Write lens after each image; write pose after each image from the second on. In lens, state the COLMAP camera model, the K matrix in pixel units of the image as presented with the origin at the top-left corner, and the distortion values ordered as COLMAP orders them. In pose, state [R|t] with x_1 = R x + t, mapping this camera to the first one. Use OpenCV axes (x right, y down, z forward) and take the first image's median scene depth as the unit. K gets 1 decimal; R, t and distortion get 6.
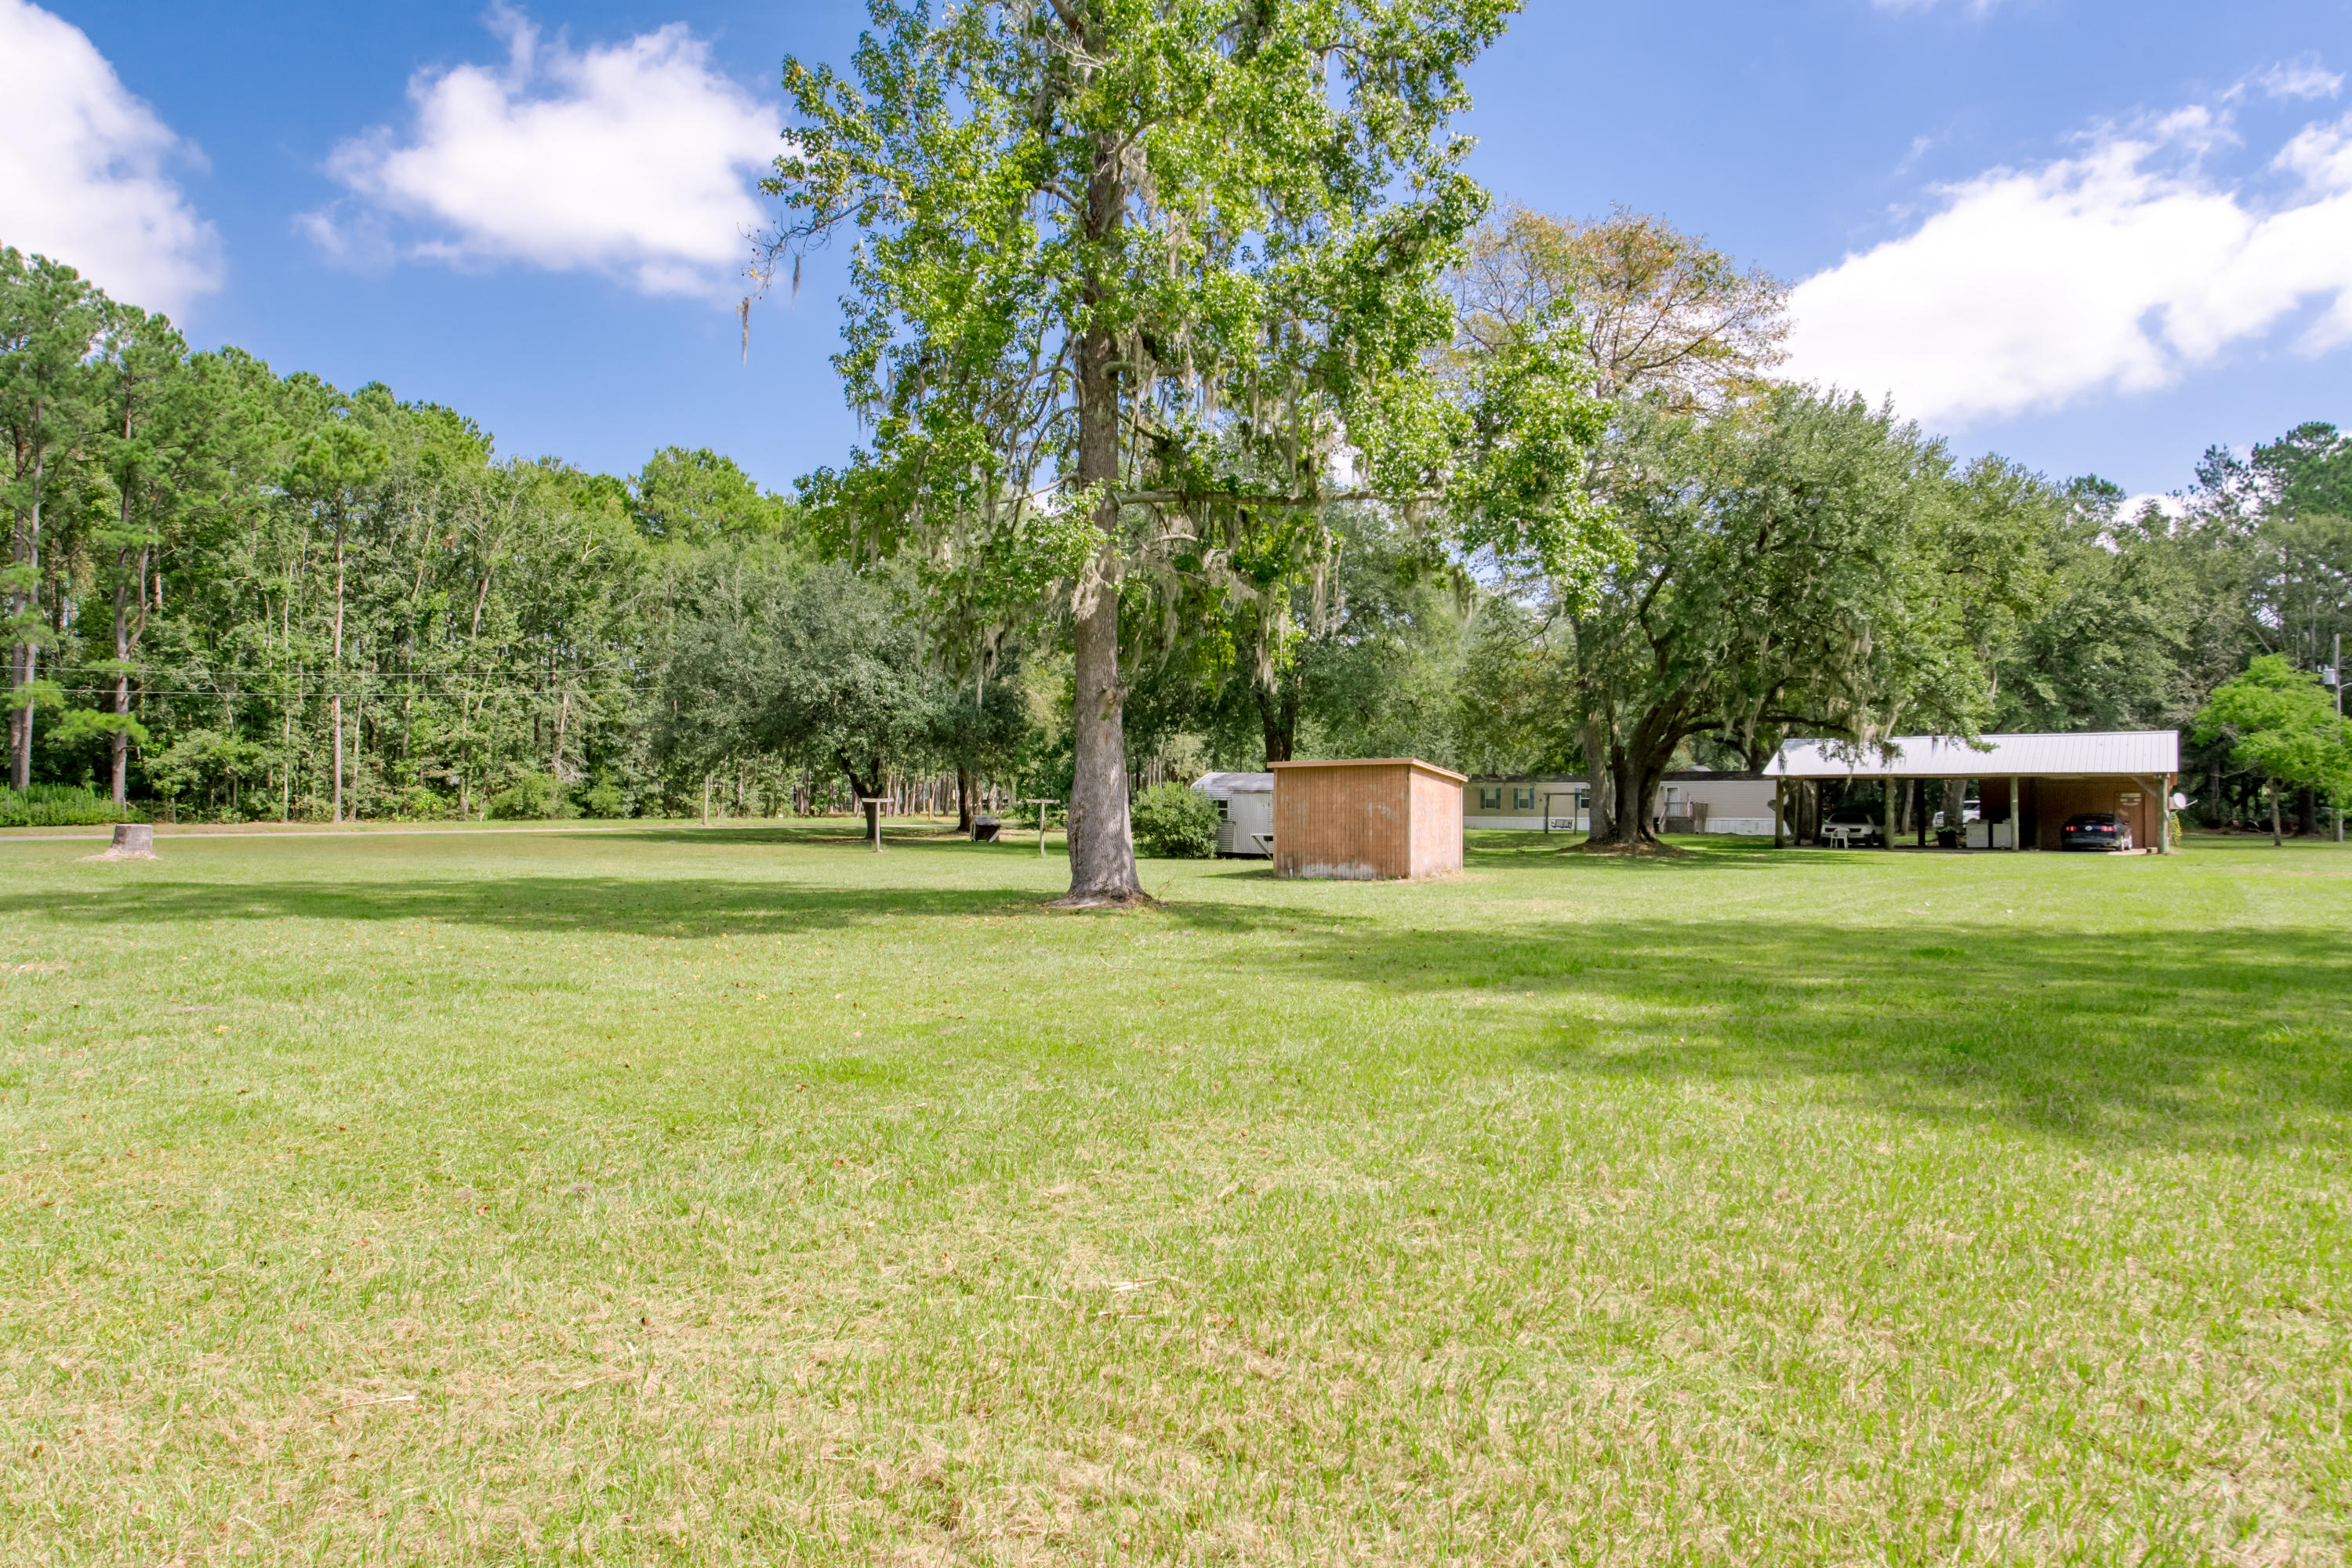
lens RADIAL K [[1538.0, 0, 1175.7], [0, 1538.0, 791.4], [0, 0, 1]] dist [0.012095, 0.000676]
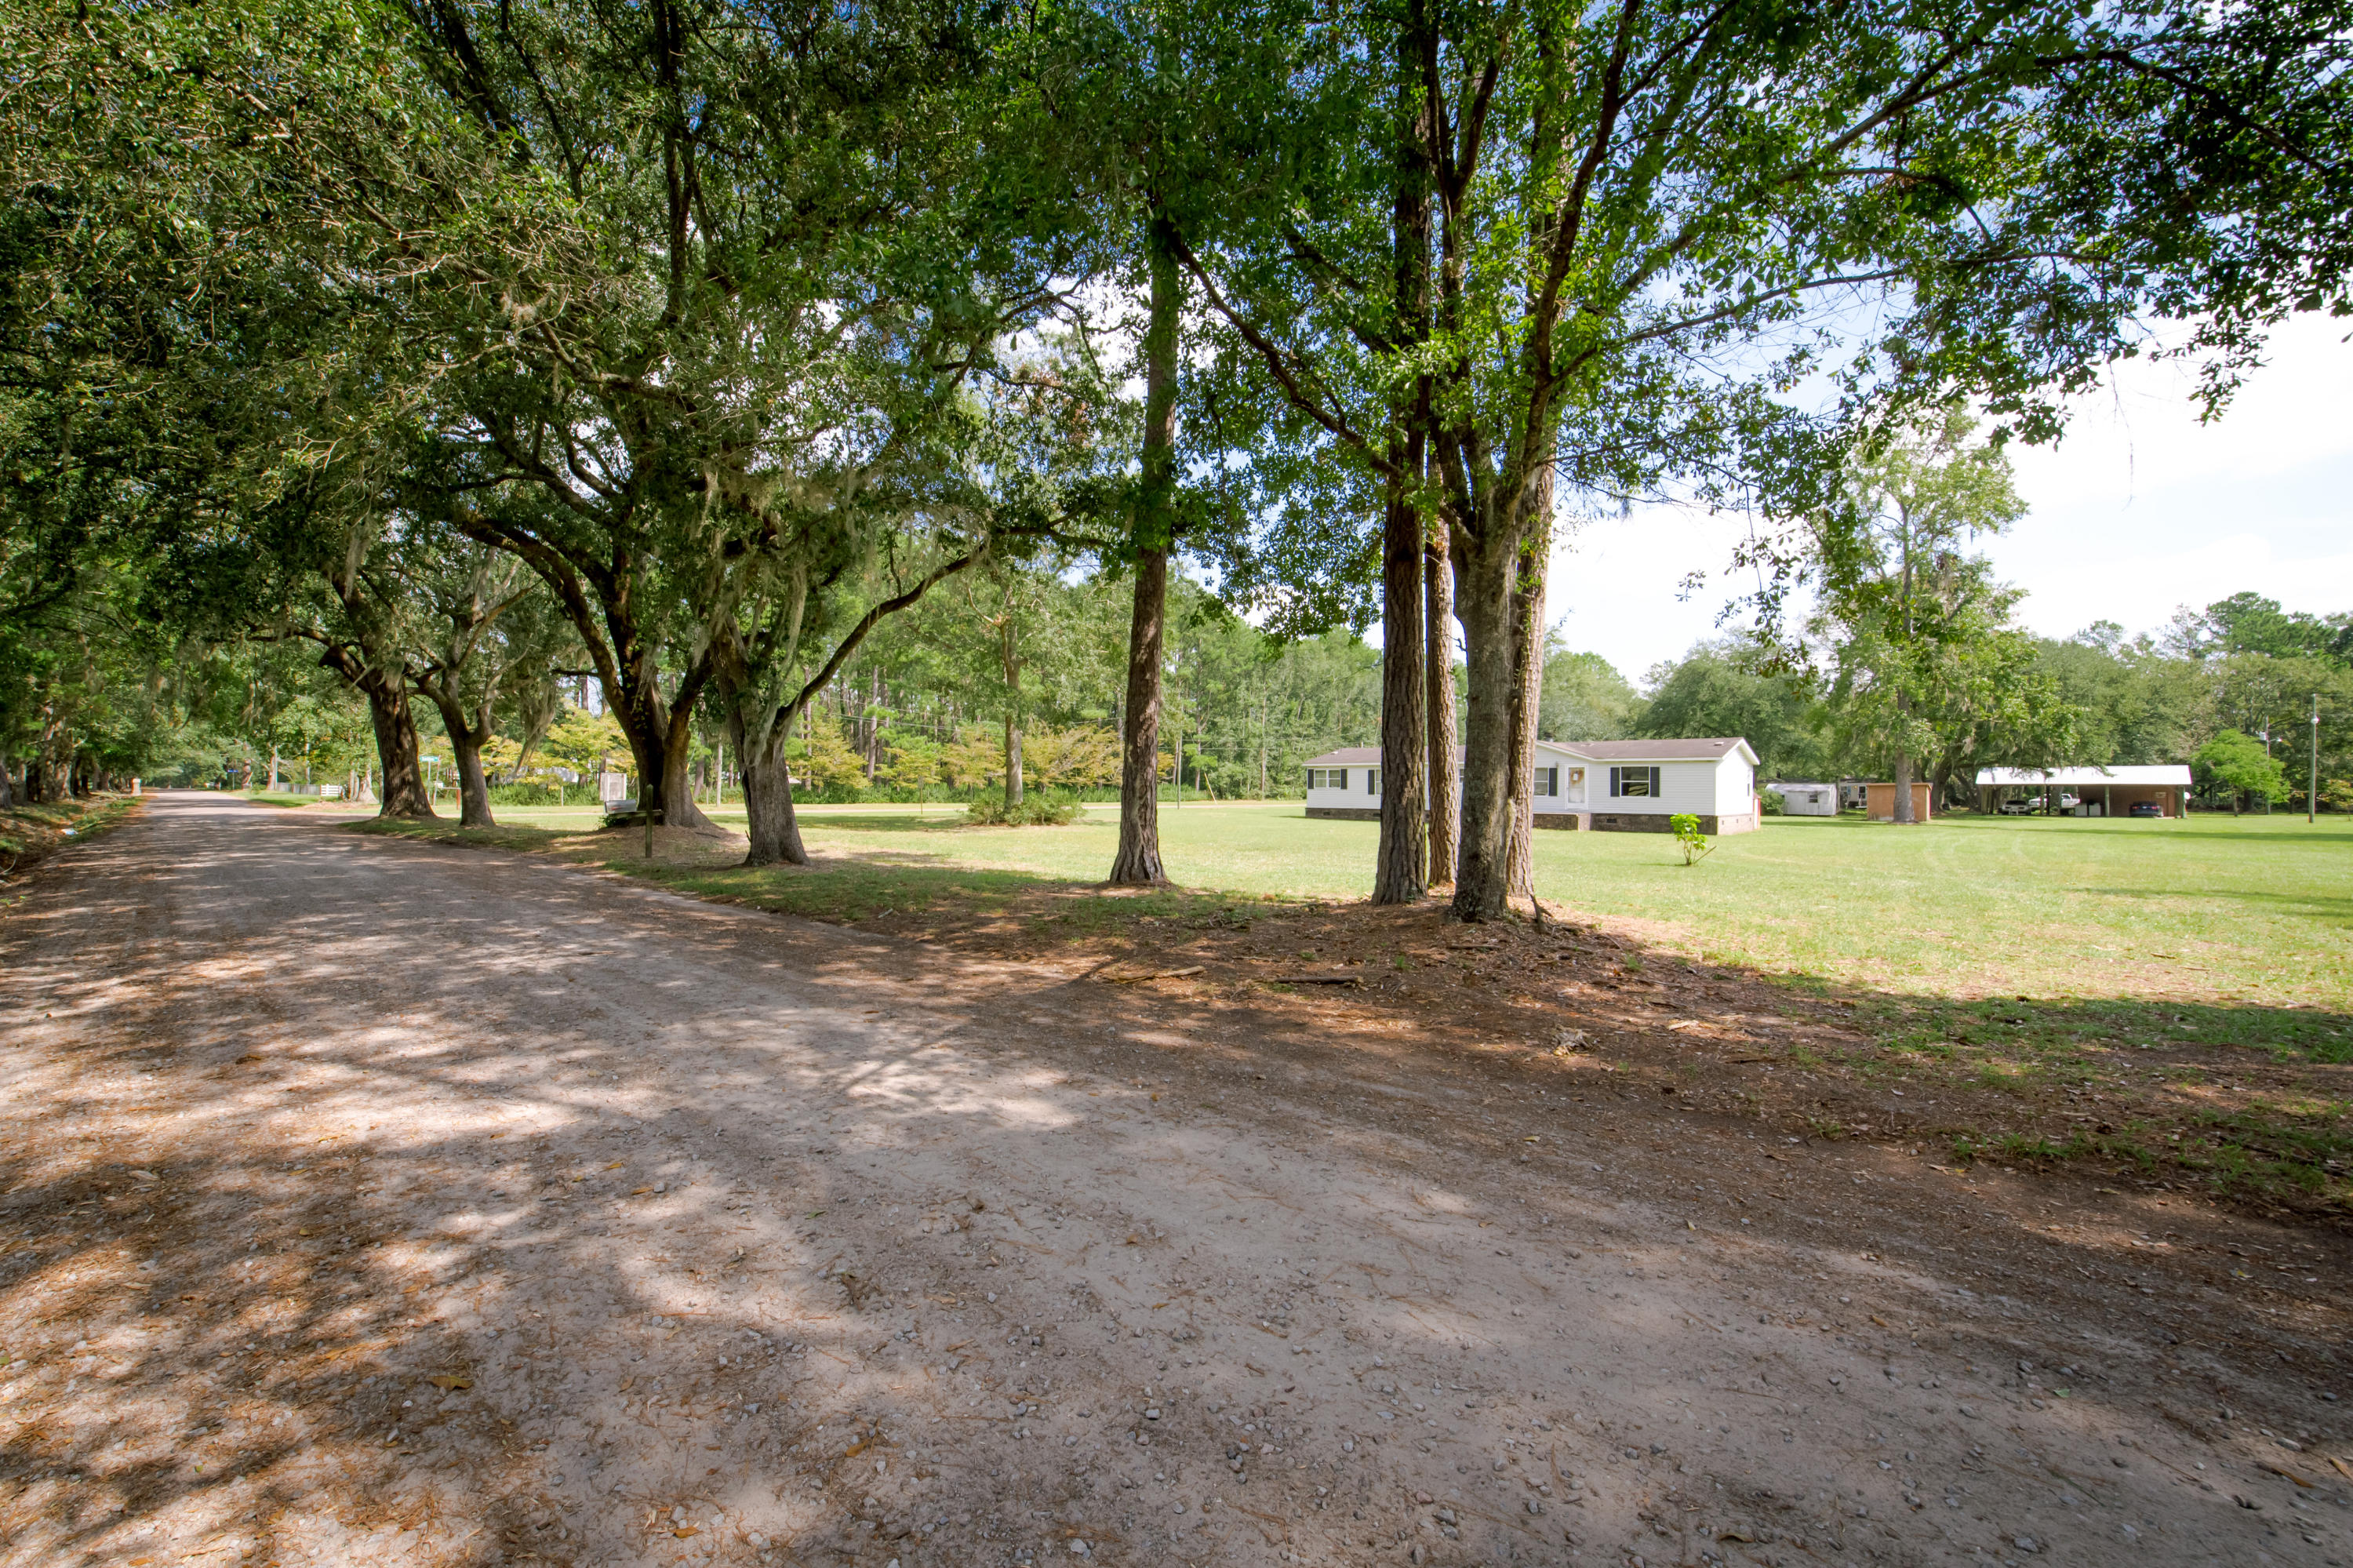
lens RADIAL K [[957.8, 0, 1174.6], [0, 957.8, 765.9], [0, 0, 1]] dist [-0.007657, -0.000389]
pose [[0.979012, -0.000790, -0.203800, -0.480676], [-0.002571, 0.999865, -0.016226, -0.010905], [0.203785, 0.016410, 0.978878, -0.612819]]
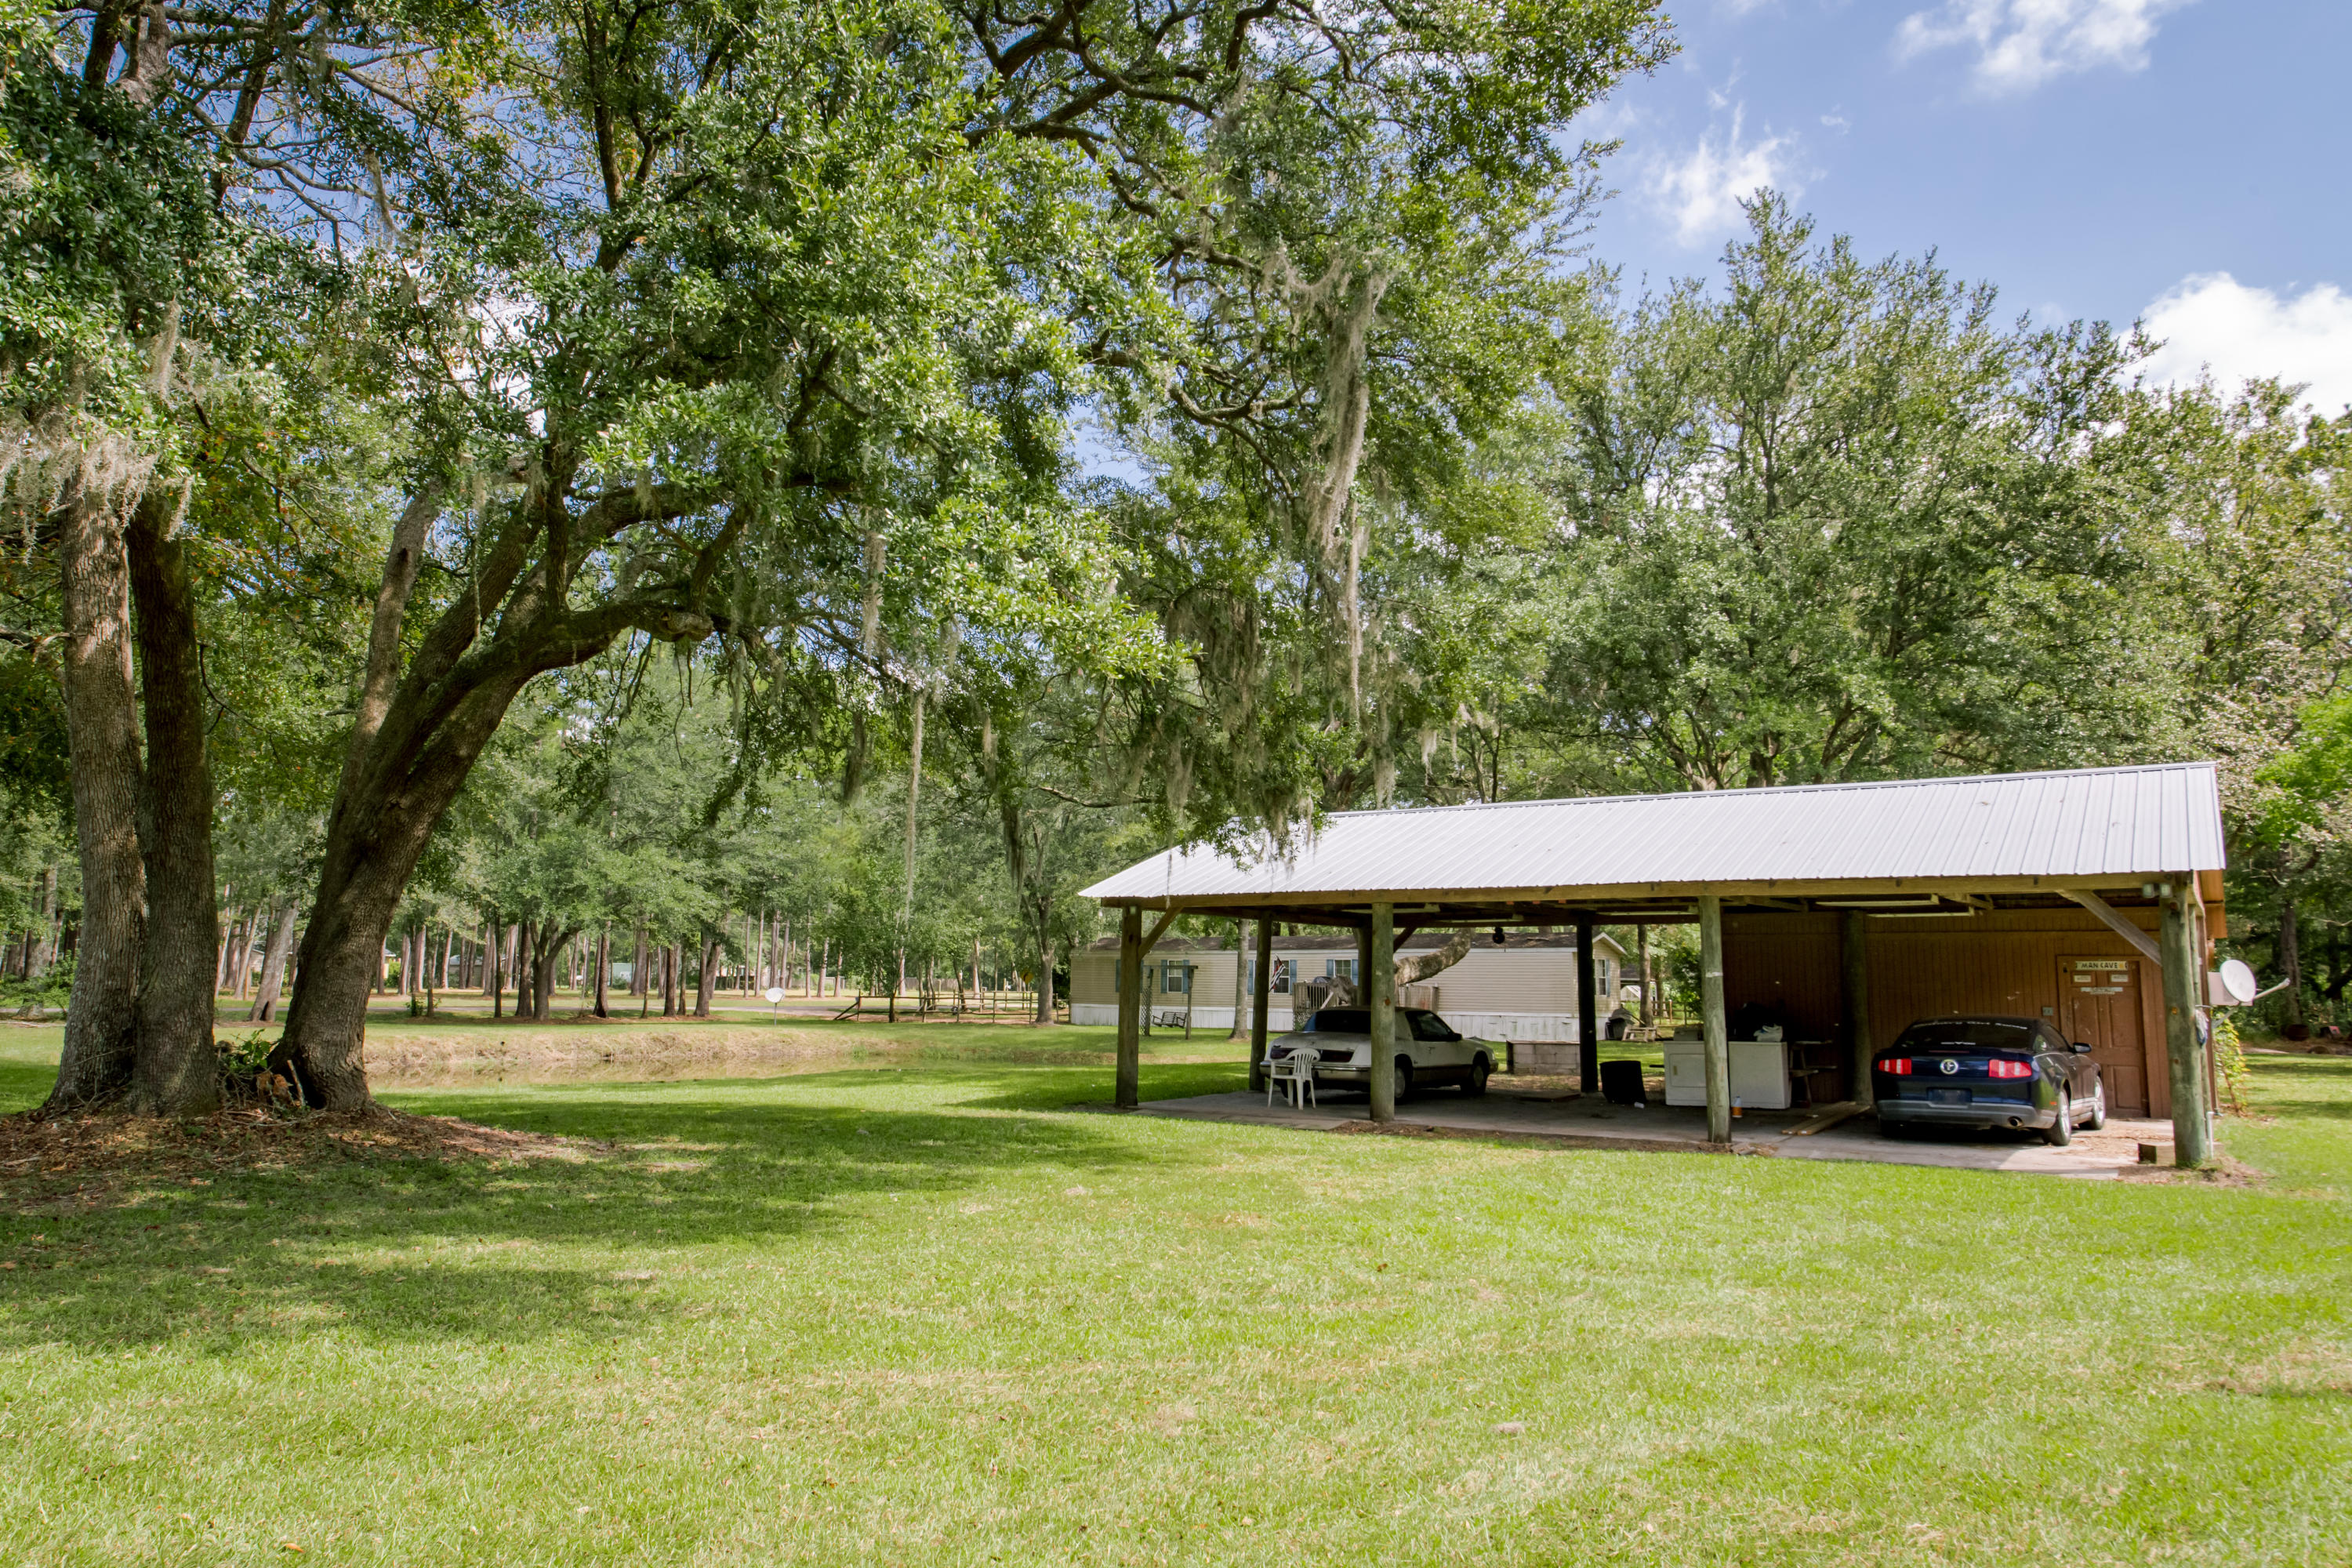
lens RADIAL K [[1554.7, 0, 1176.5], [0, 1554.7, 795.6], [0, 0, 1]] dist [-0.001206, -0.002282]
pose [[0.999854, 0.006362, -0.015850, 0.388545], [-0.008157, 0.993228, -0.115898, 0.006501], [0.015005, 0.116011, 0.993135, 0.602211]]
